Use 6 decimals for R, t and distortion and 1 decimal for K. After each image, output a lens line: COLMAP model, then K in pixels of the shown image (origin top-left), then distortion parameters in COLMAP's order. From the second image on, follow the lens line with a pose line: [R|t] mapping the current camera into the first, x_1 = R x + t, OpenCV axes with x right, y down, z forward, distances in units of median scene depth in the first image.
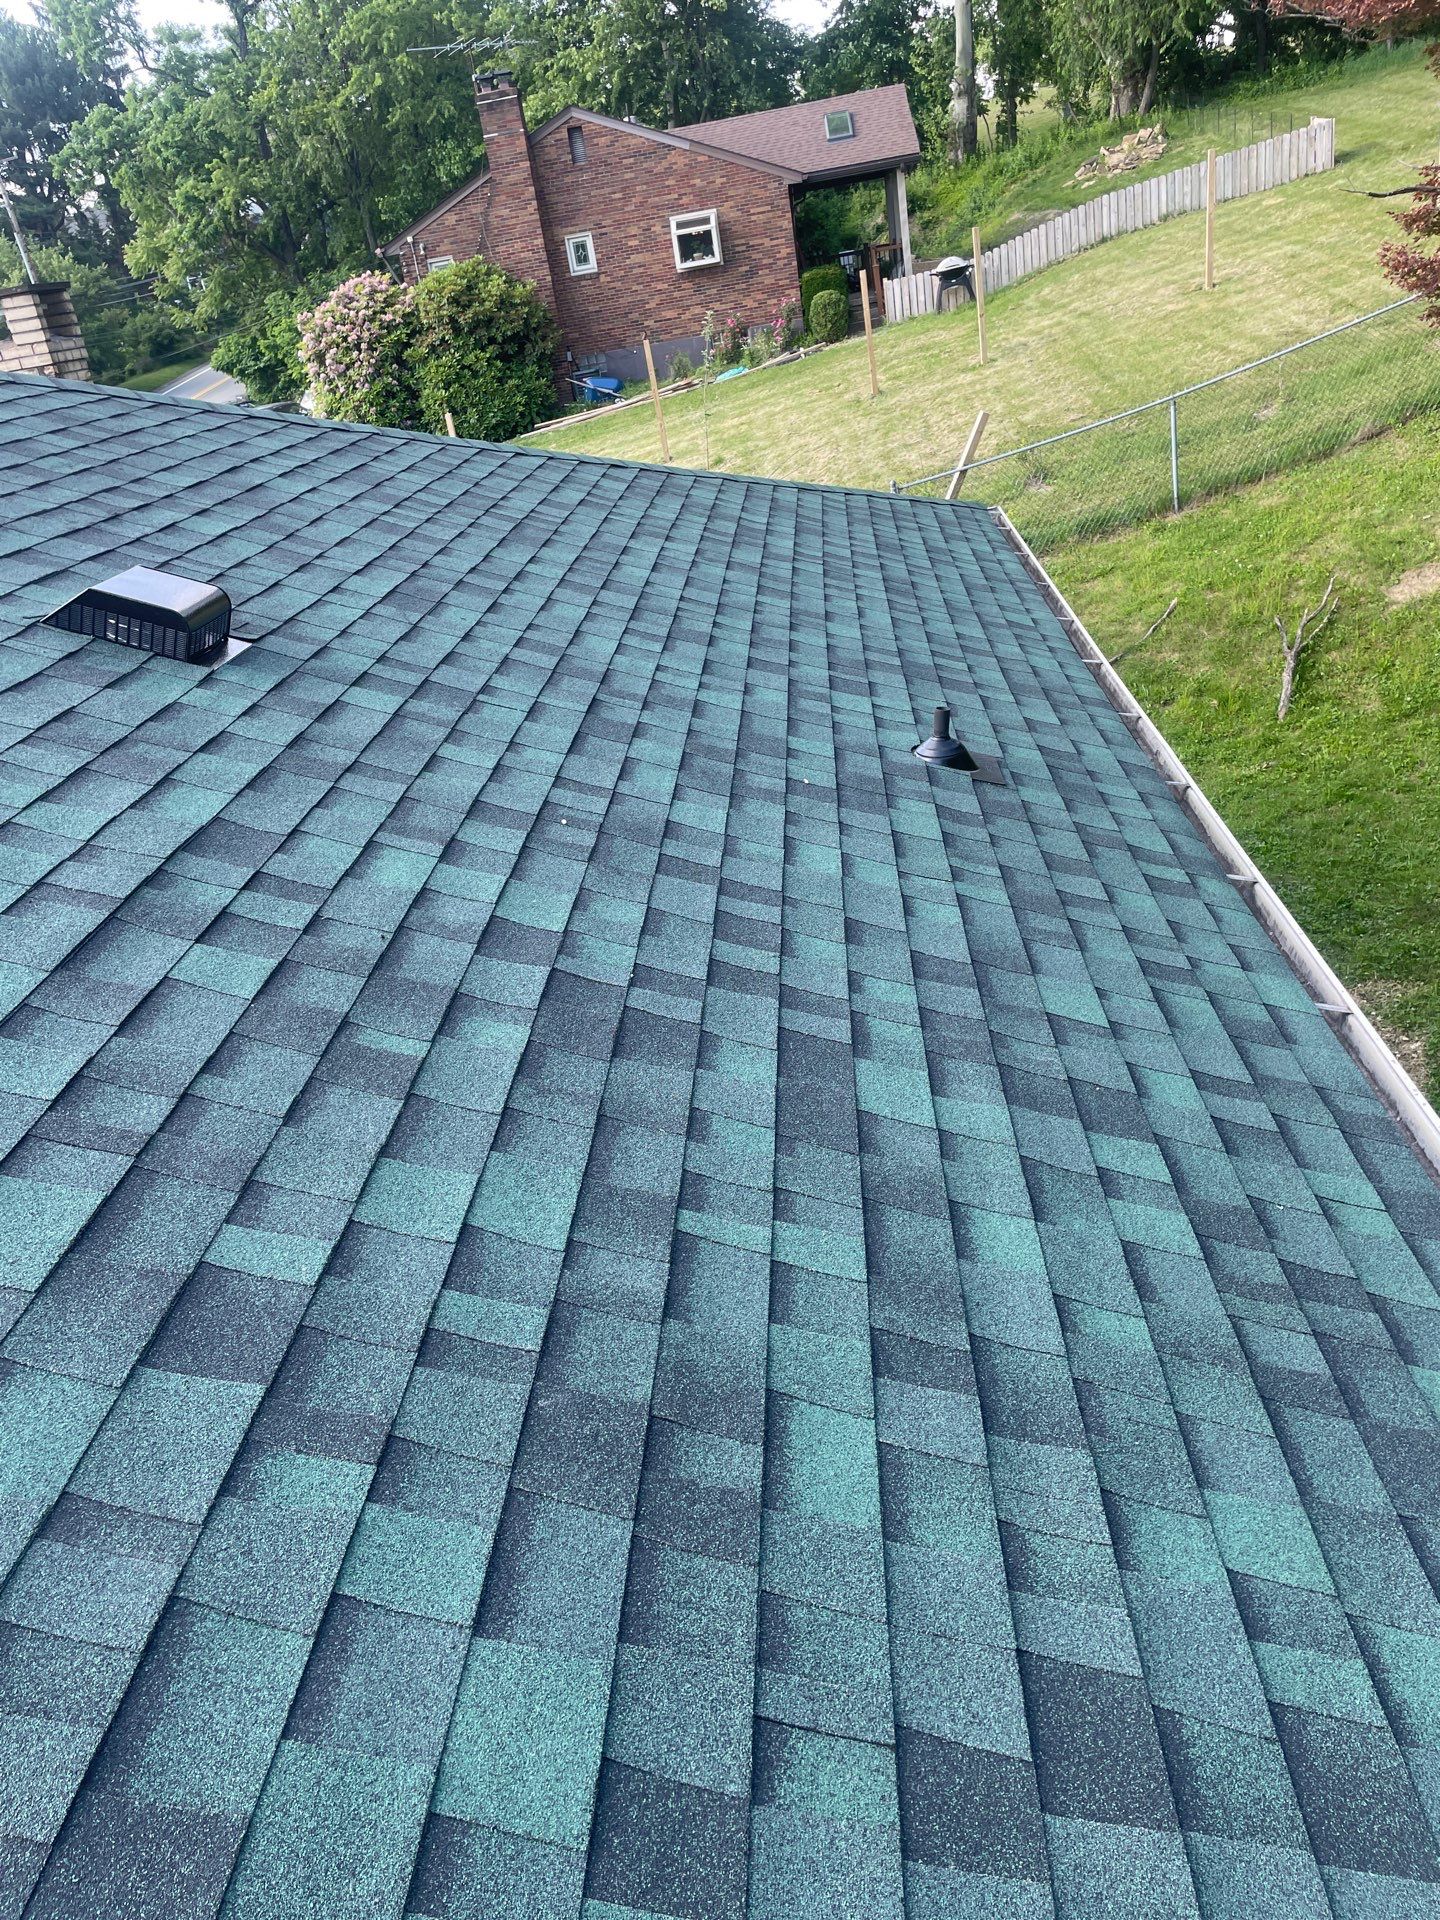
lens RADIAL K [[1464.8, 0, 713.3], [0, 1464.8, 981.1], [0, 0, 1]] dist [0.103330, -0.133346]
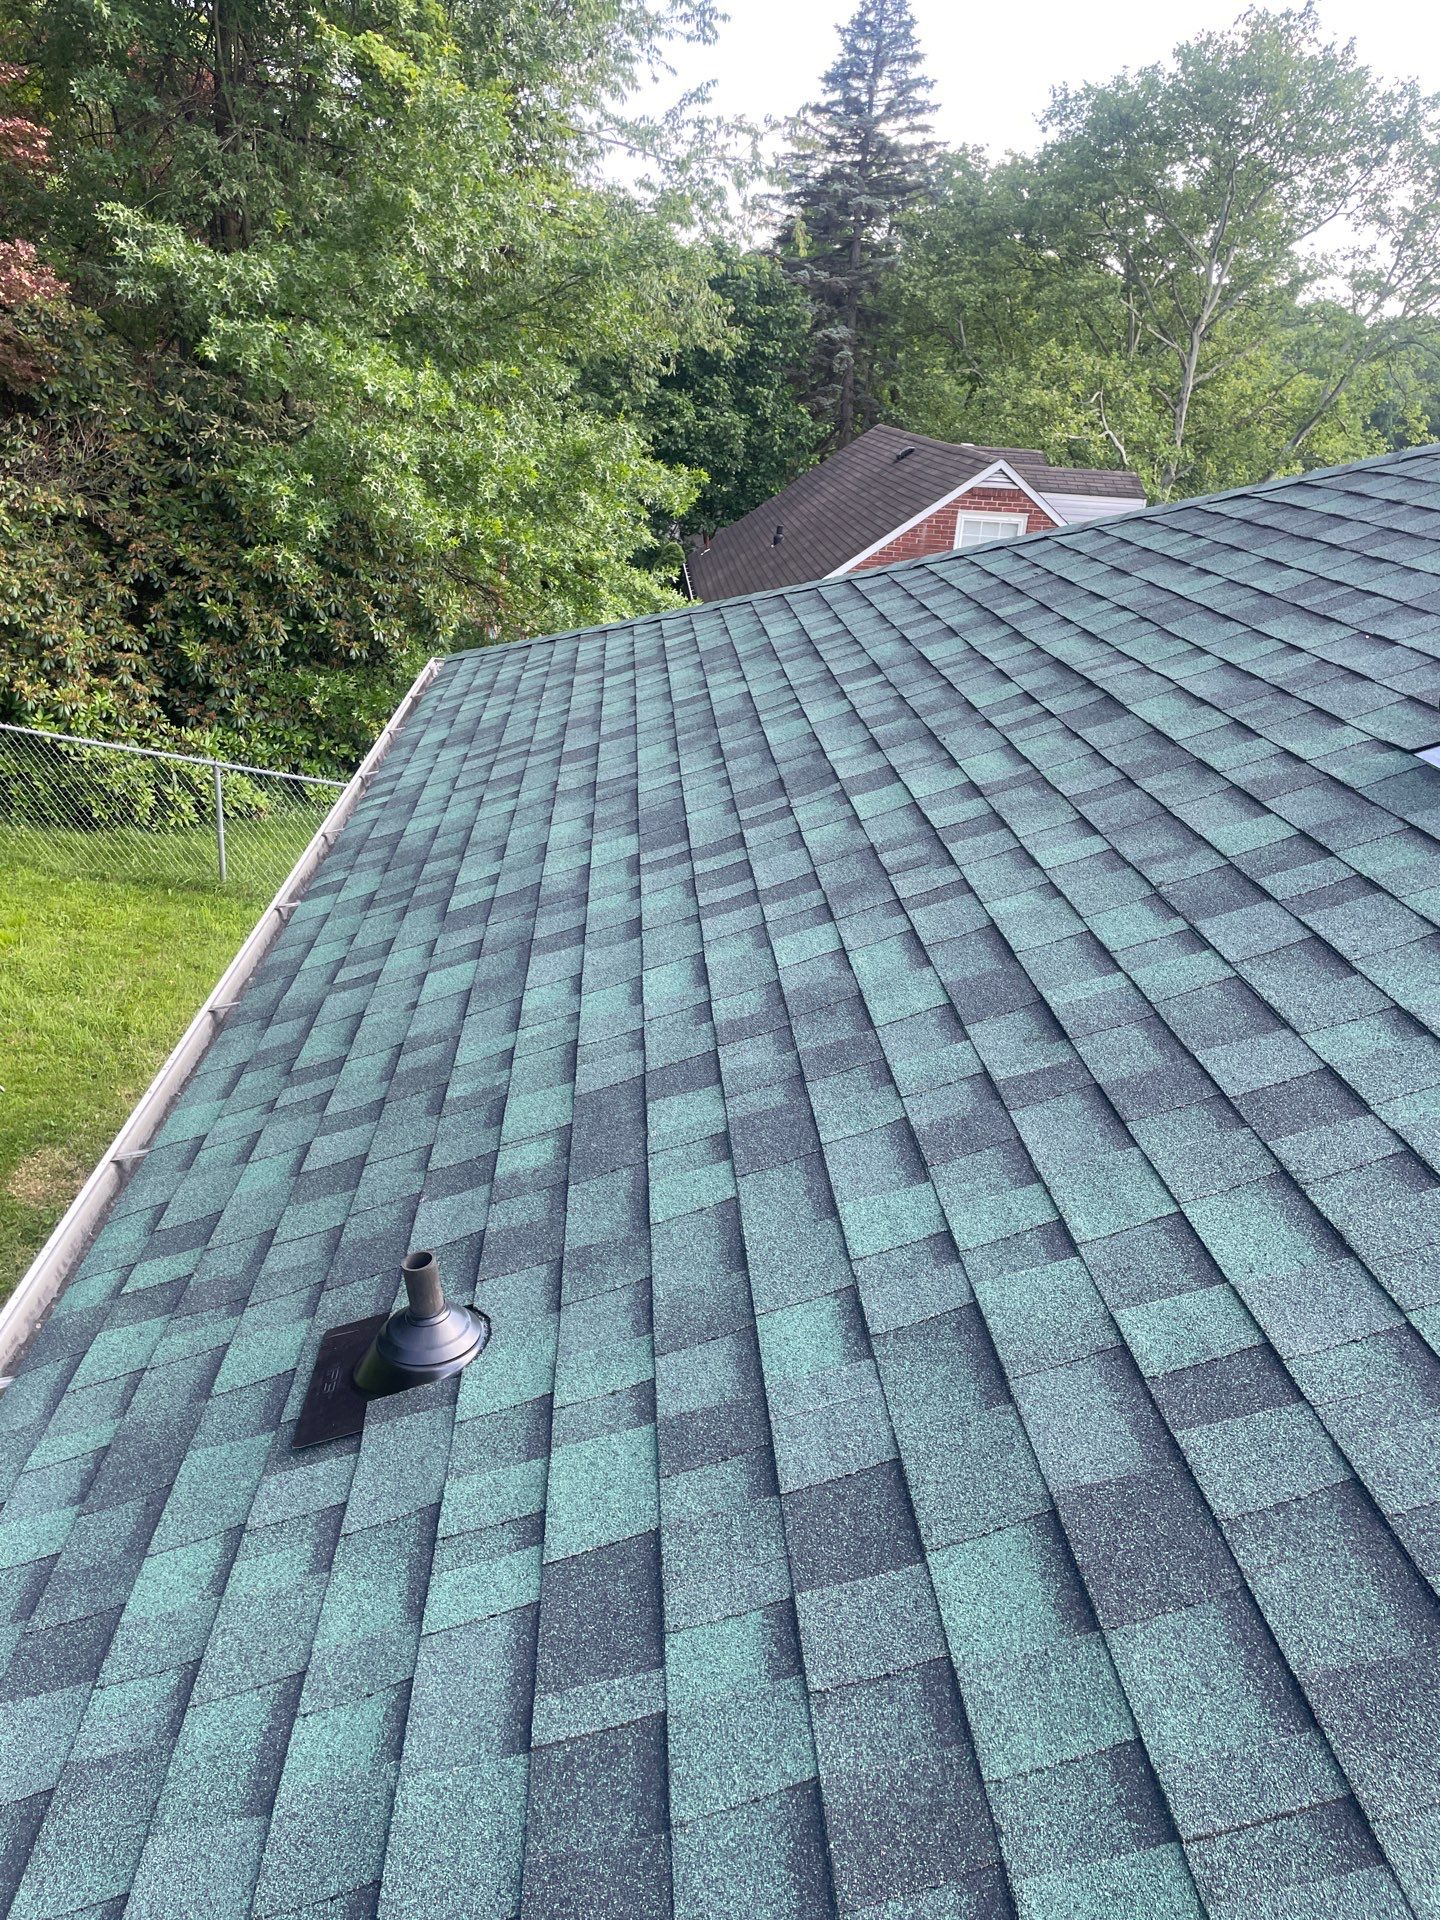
lens RADIAL K [[1470.7, 0, 732.2], [0, 1470.7, 960.0], [0, 0, 1]] dist [0.115027, -0.141487]
pose [[-0.989132, 0.122524, -0.081272, 0.107750], [0.019321, 0.656293, 0.754259, -0.787473], [0.145754, 0.744492, -0.651528, 1.632028]]
